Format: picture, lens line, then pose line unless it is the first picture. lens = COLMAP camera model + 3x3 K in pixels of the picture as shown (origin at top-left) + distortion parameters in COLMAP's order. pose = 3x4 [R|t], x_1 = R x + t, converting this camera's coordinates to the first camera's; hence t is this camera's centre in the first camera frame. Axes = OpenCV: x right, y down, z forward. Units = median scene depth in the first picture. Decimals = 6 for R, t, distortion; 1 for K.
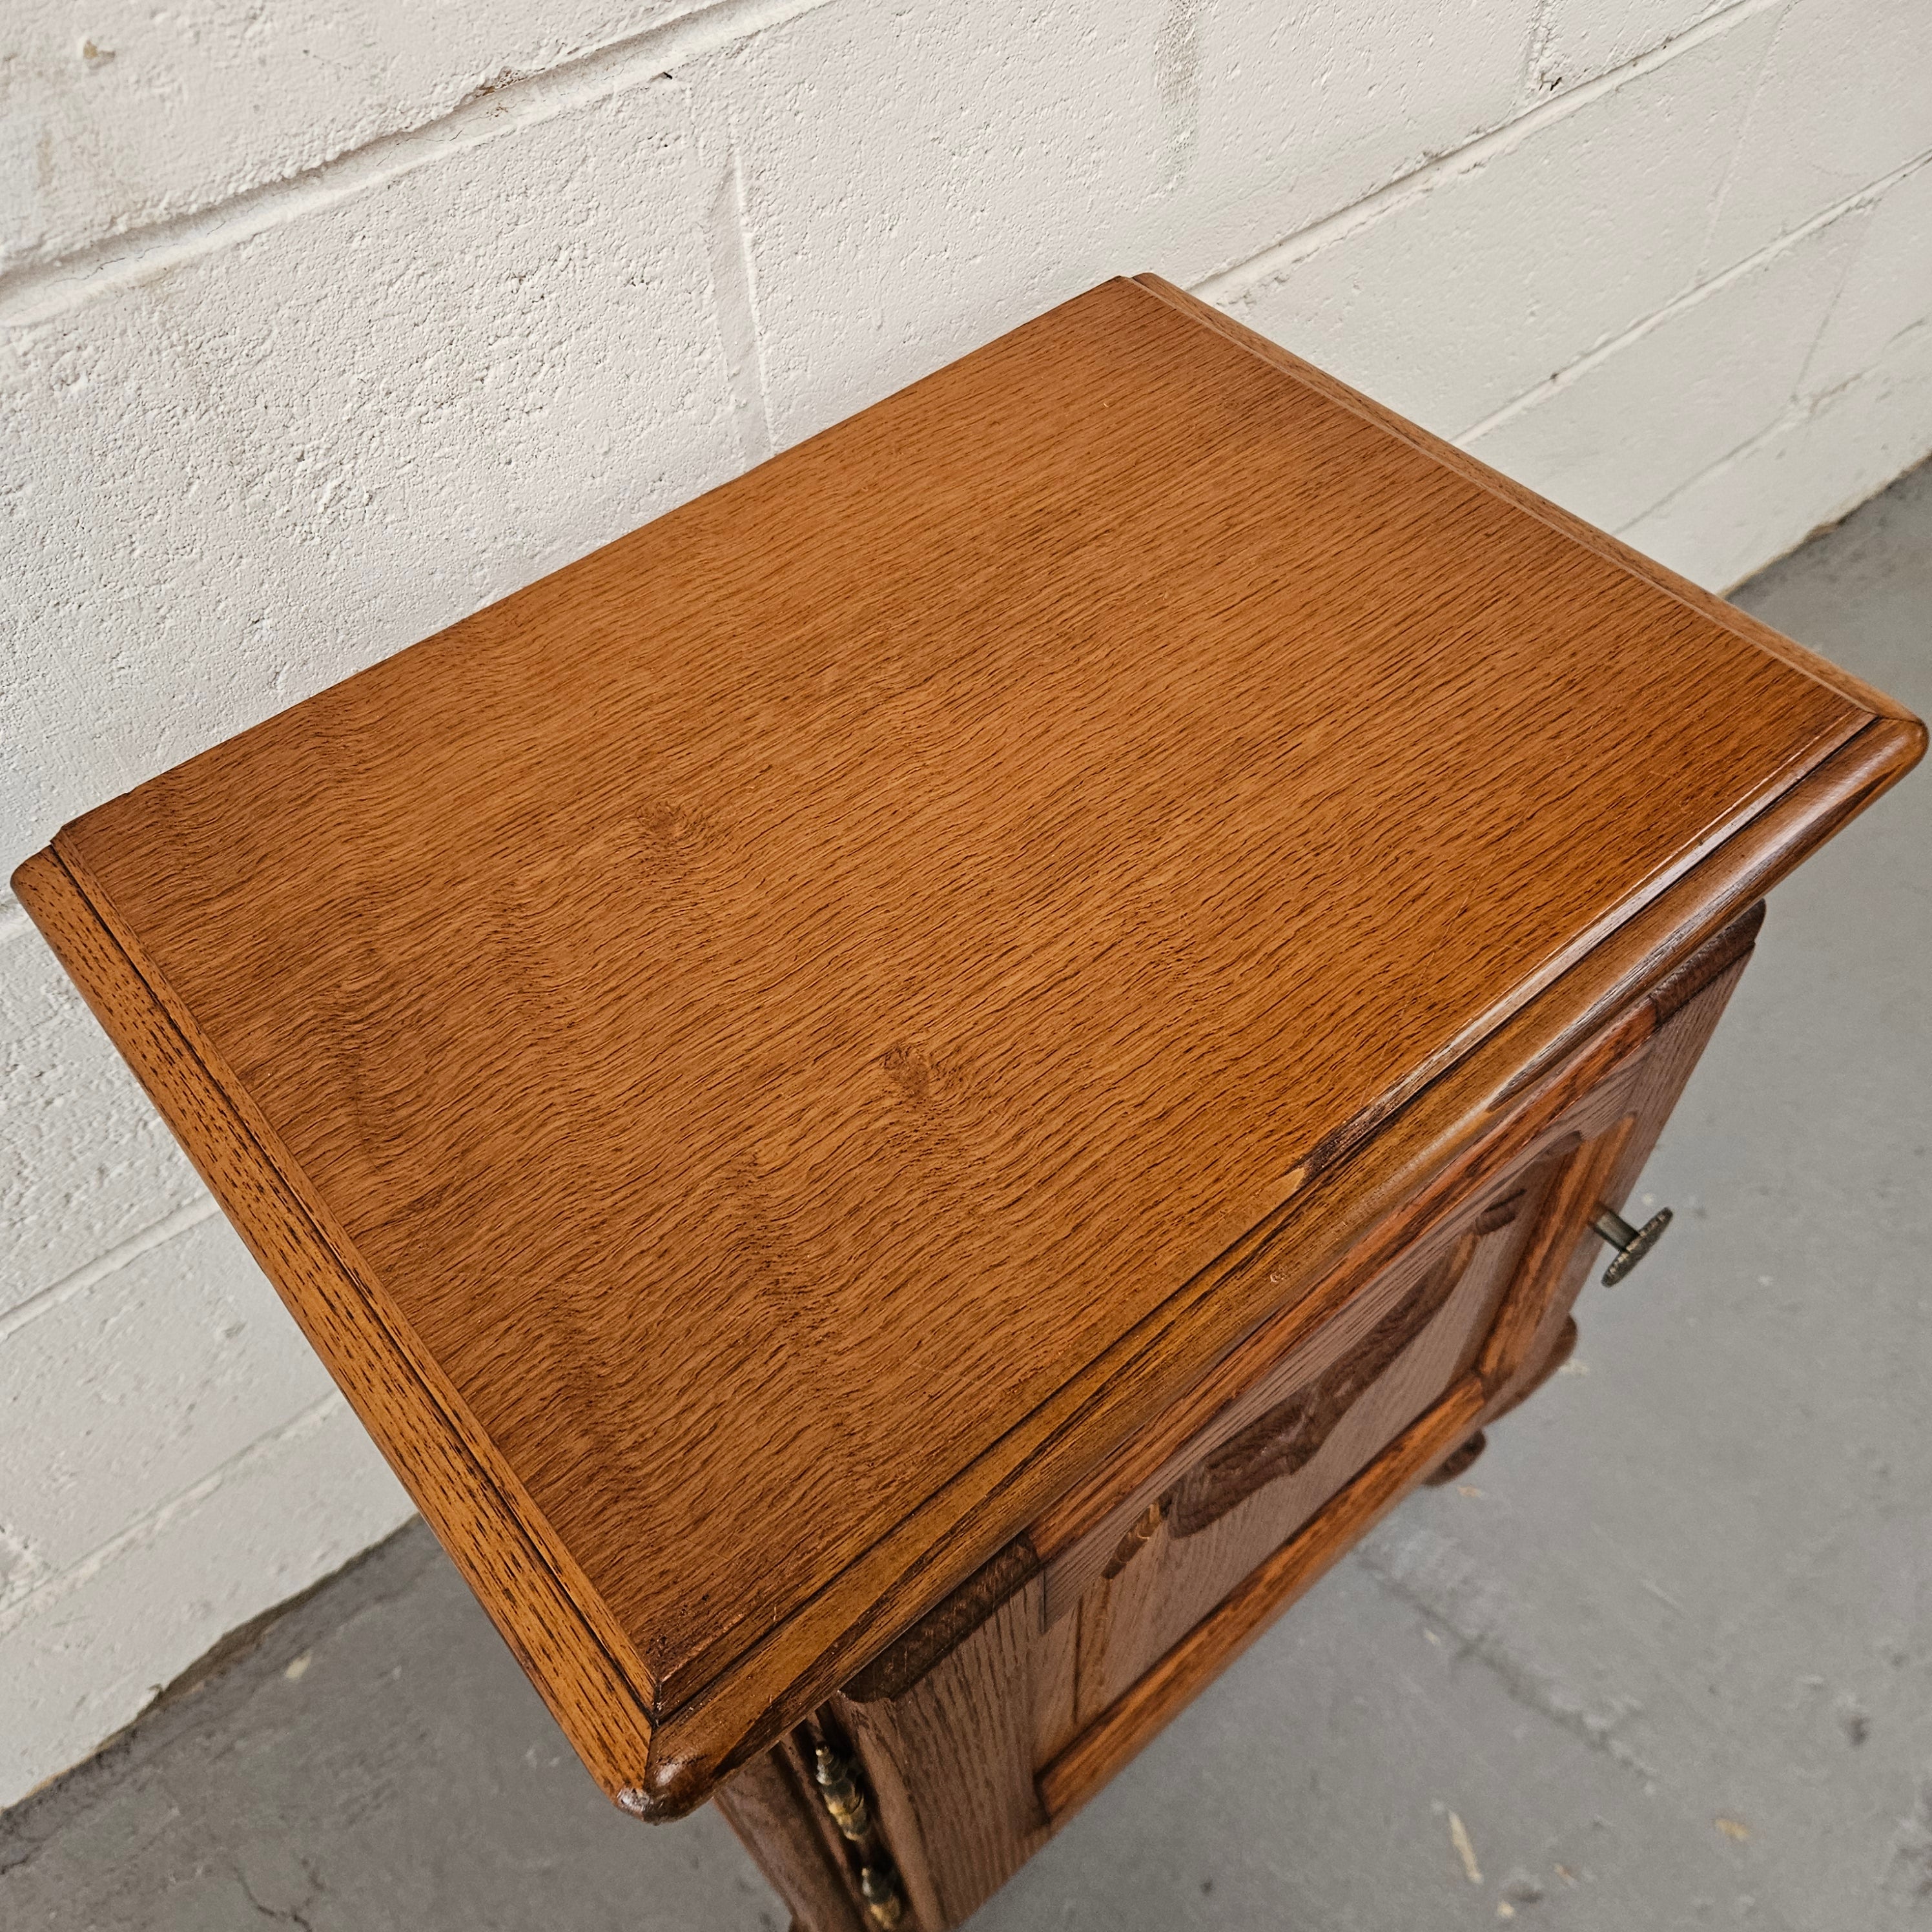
lens RADIAL K [[1747.3, 0, 956.6], [0, 1747.3, 947.4], [0, 0, 1]] dist [0.070261, -0.089040]
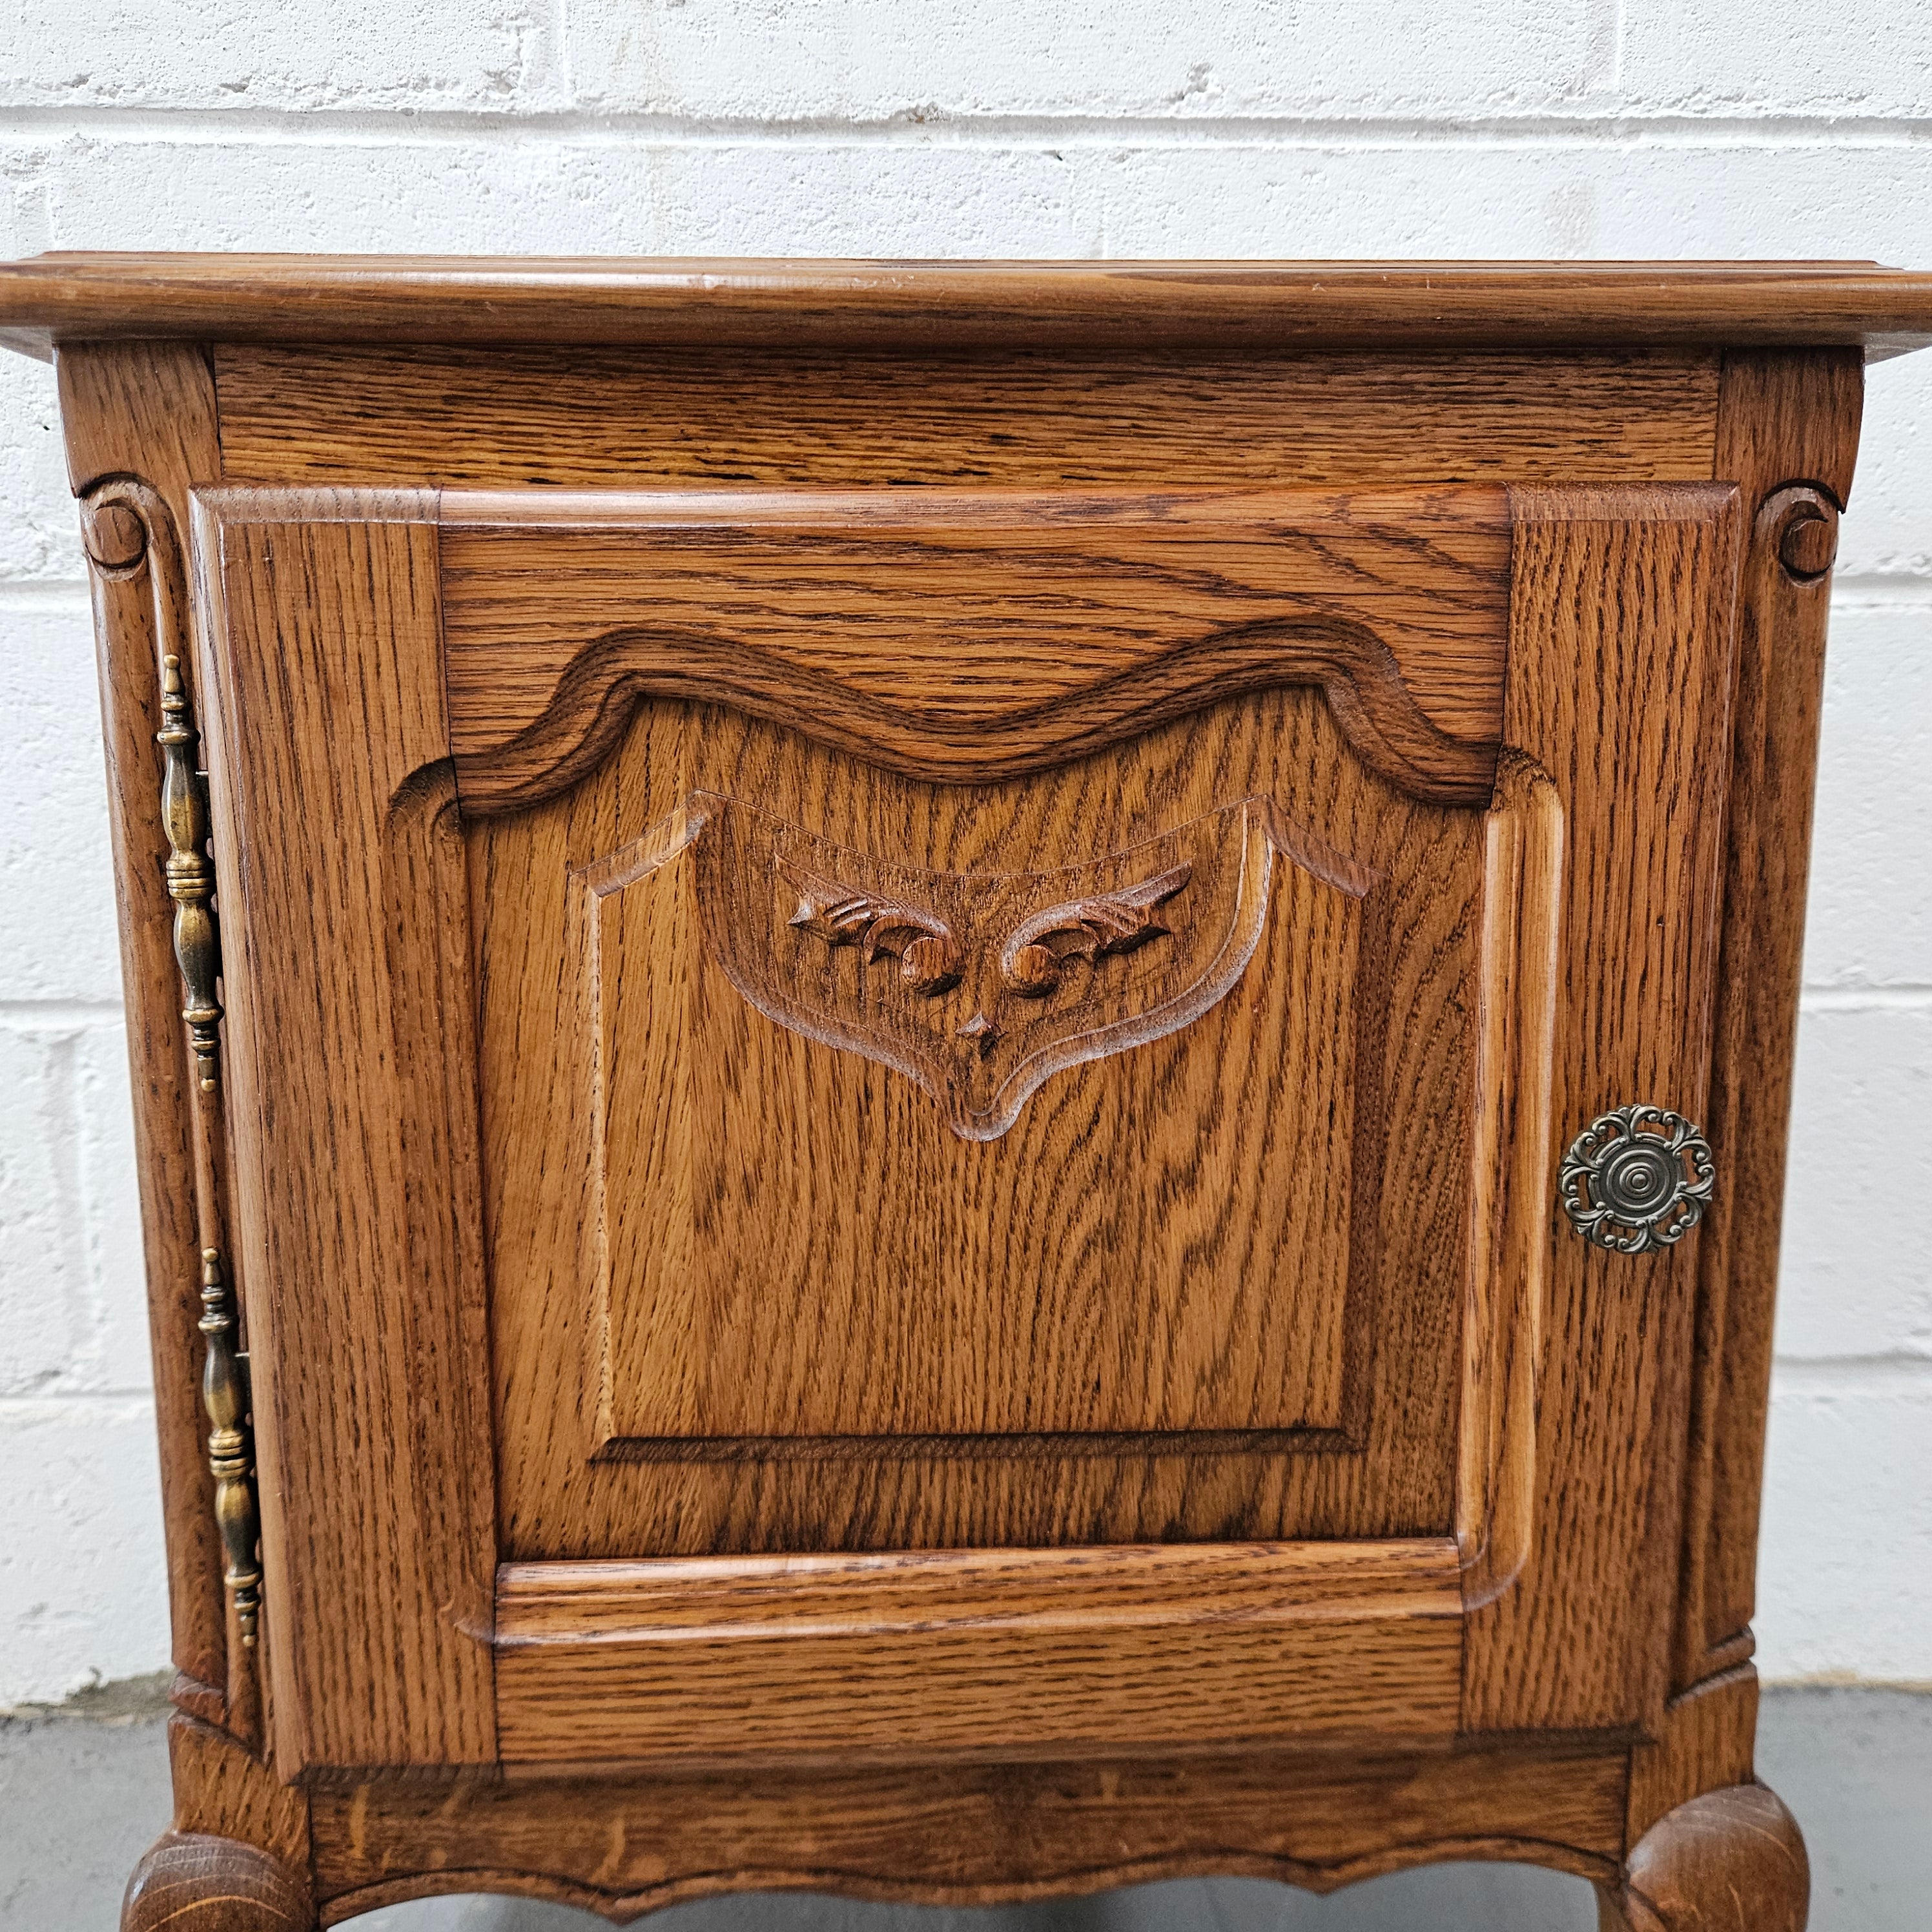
lens RADIAL K [[1747.3, 0, 956.6], [0, 1747.3, 947.4], [0, 0, 1]] dist [0.070261, -0.089040]
pose [[0.794456, 0.137787, -0.591485, 0.698857], [-0.497275, 0.706692, -0.503293, 0.698842], [0.348650, 0.693975, 0.629953, 0.561984]]
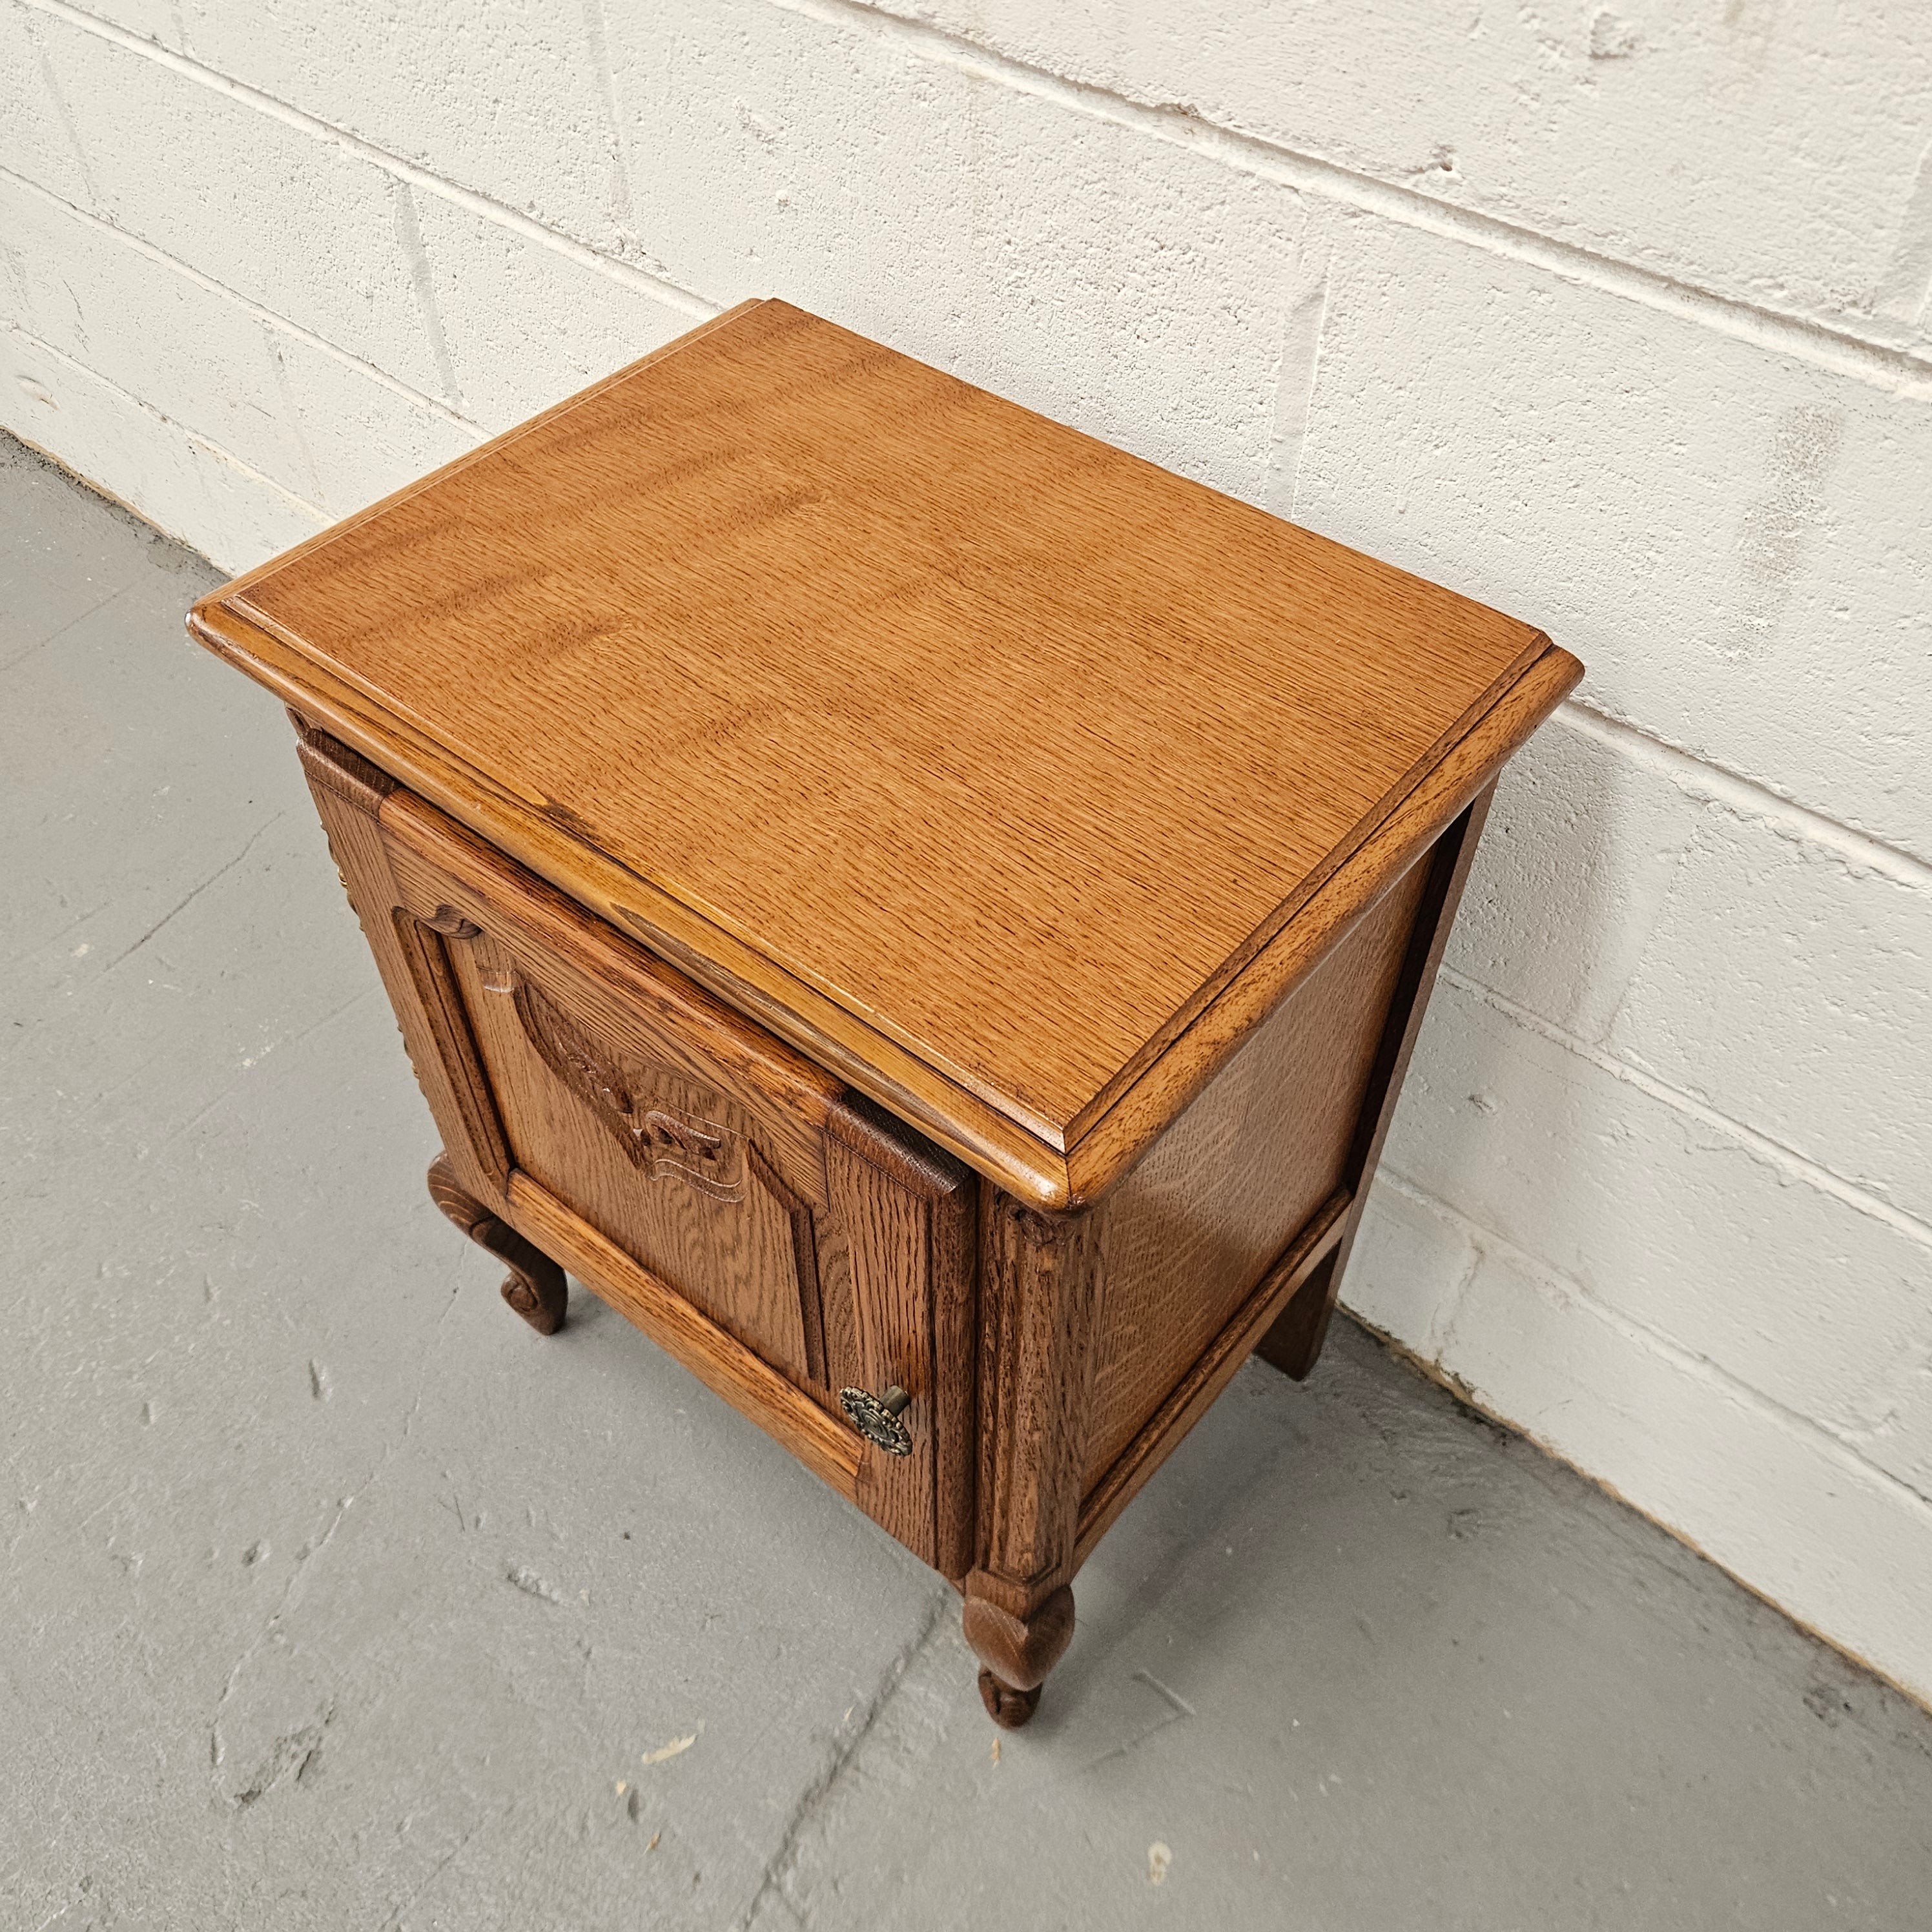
lens RADIAL K [[1734.1, 0, 955.0], [0, 1734.1, 940.4], [0, 0, 1]] dist [0.077112, -0.085299]
pose [[0.185101, 0.757729, -0.625767, 1.057986], [-0.778919, 0.501377, 0.376704, -0.531380], [0.599185, 0.417693, 0.683015, 0.209819]]
